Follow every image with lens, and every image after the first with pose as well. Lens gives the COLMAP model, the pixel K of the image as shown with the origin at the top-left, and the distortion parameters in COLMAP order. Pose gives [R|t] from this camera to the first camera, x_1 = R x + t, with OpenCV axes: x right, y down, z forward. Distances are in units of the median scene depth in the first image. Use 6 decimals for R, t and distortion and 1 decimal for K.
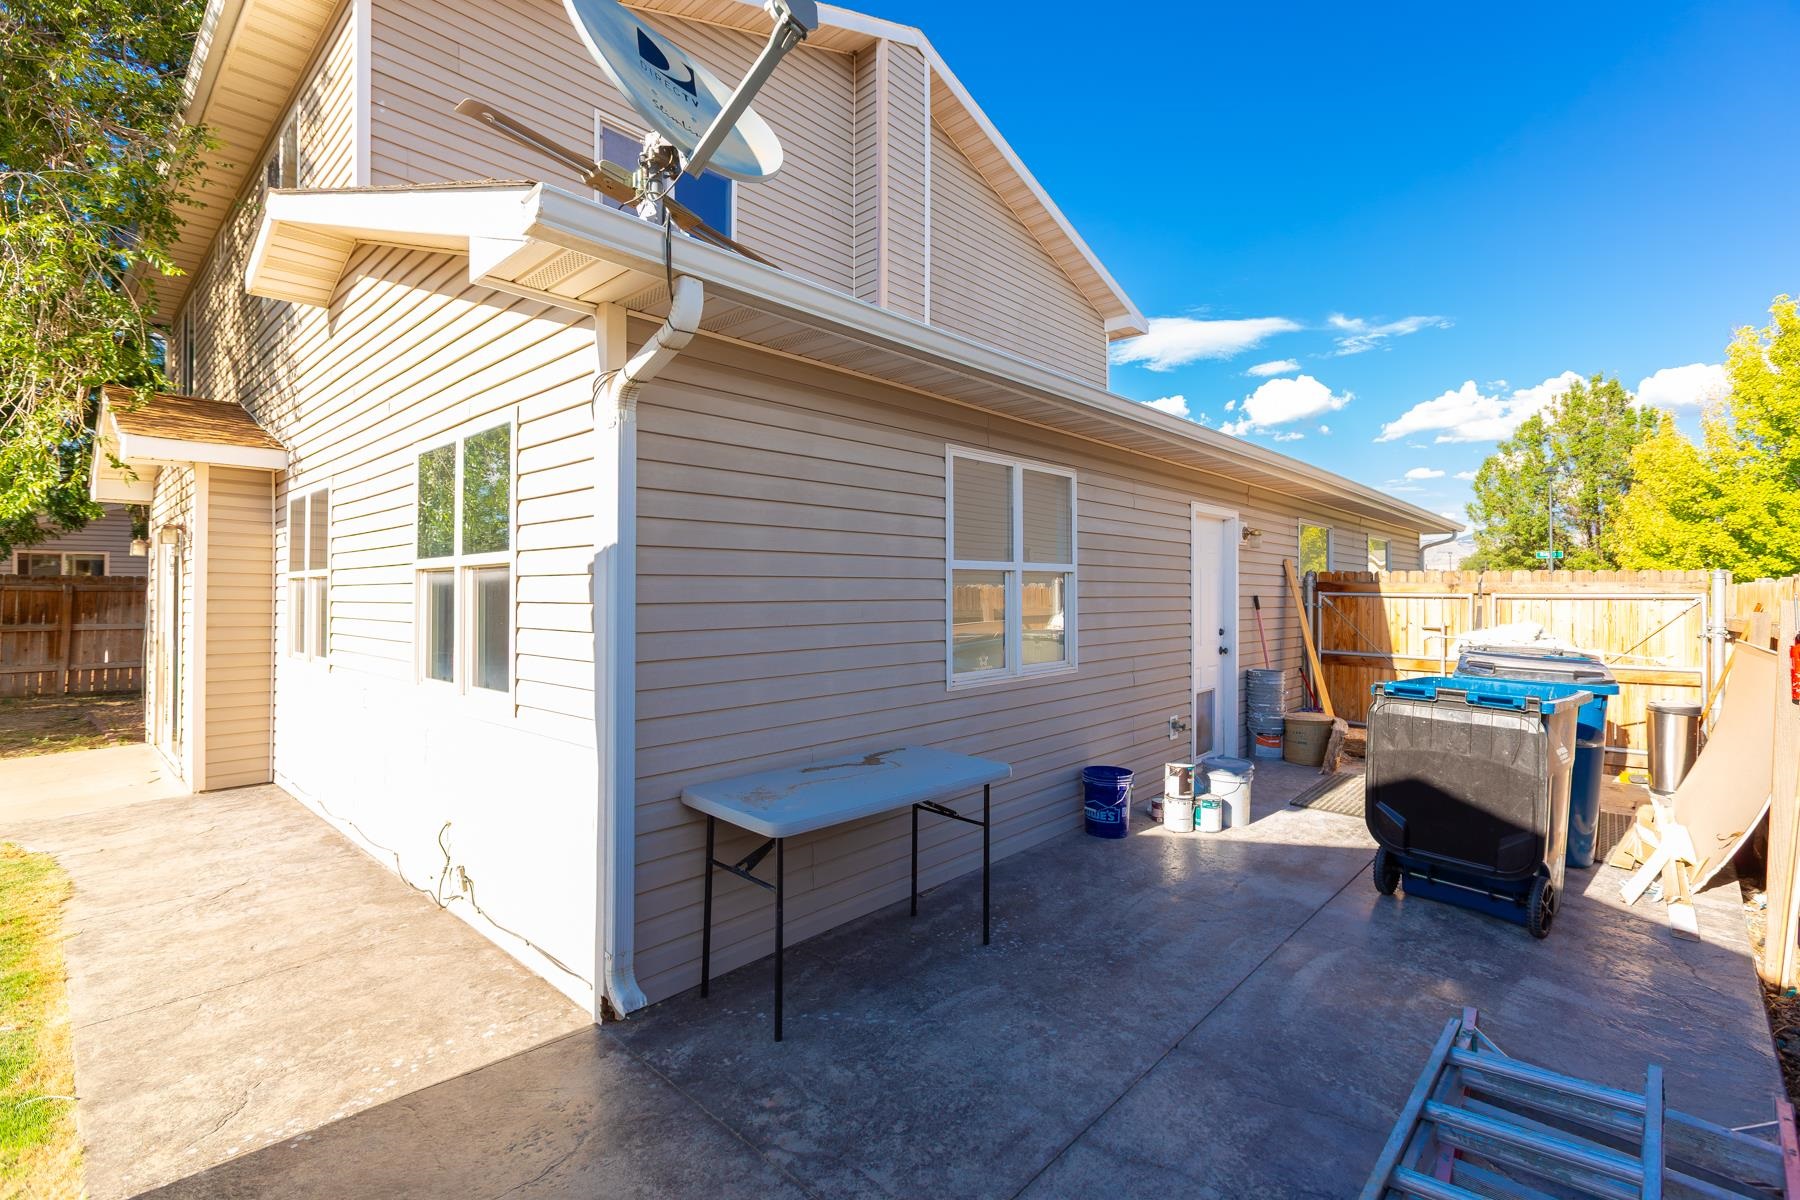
lens RADIAL K [[817.1, 0, 900.3], [0, 817.1, 600.4], [0, 0, 1]] dist [0.005711, -0.002949]
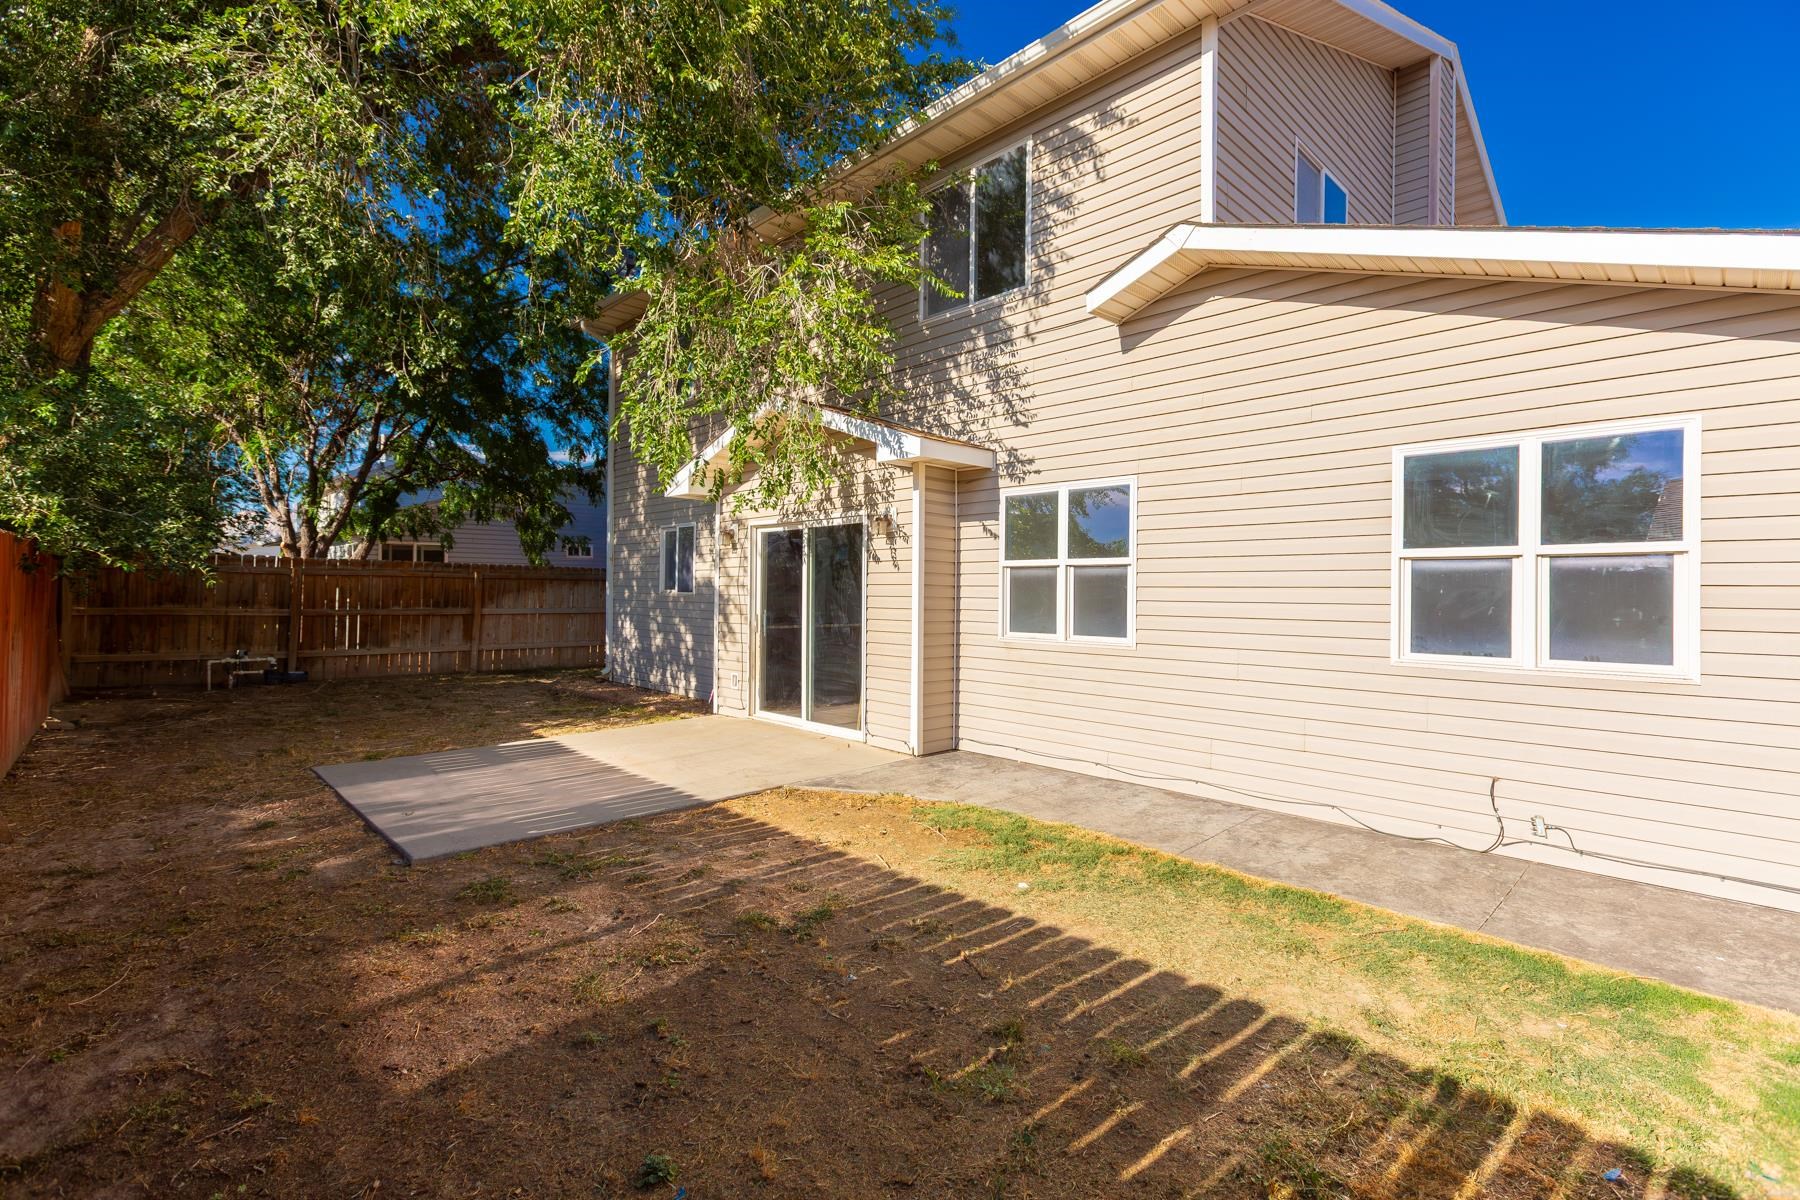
lens RADIAL K [[817.1, 0, 895.3], [0, 817.1, 589.8], [0, 0, 1]] dist [0.005711, -0.002949]
pose [[0.997243, 0.004375, -0.074076, -0.709360], [-0.004634, 0.999984, -0.003330, 0.008566], [0.074060, 0.003664, 0.997247, -0.112399]]
